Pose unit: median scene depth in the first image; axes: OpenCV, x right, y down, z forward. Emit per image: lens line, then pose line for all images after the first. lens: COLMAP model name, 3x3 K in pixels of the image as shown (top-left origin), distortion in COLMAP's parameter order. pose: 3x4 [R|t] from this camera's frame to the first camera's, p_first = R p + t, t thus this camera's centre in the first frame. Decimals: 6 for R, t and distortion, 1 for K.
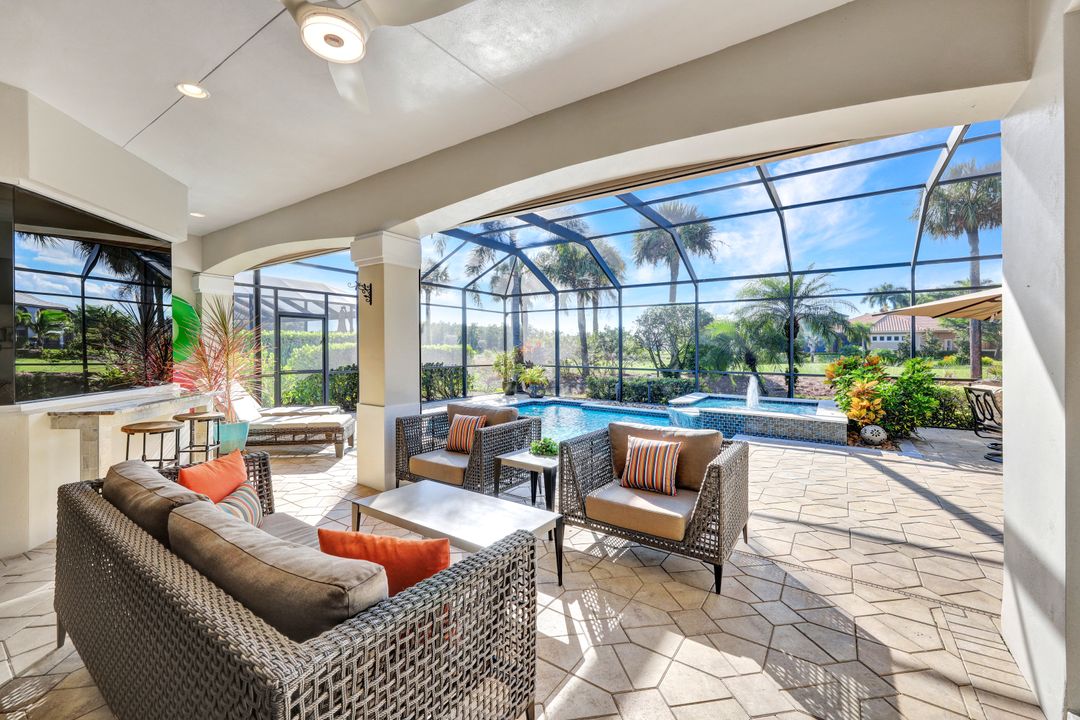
lens RADIAL K [[436.0, 0, 532.8], [0, 436.0, 352.0], [0, 0, 1]] dist [0.001952, -0.000056]
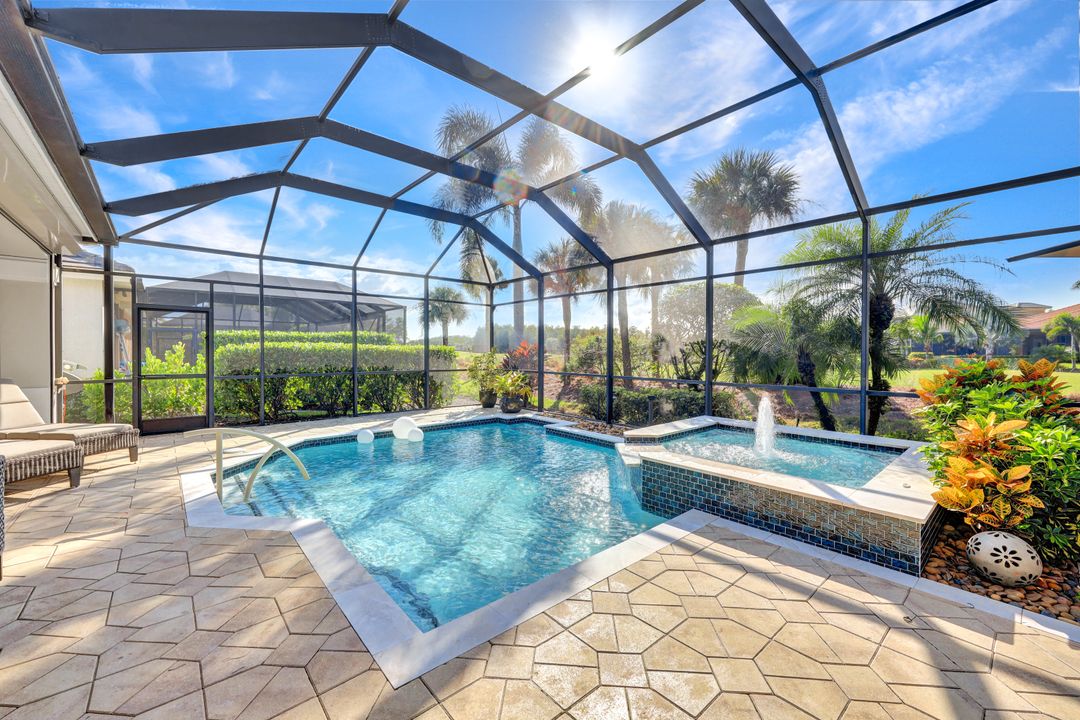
lens RADIAL K [[436.0, 0, 534.2], [0, 436.0, 361.1], [0, 0, 1]] dist [0.001952, -0.000056]
pose [[0.964289, 0.004651, -0.264812, 0.338707], [-0.001422, 0.999922, 0.012384, 0.005233], [0.264849, -0.011565, 0.964221, 0.361781]]
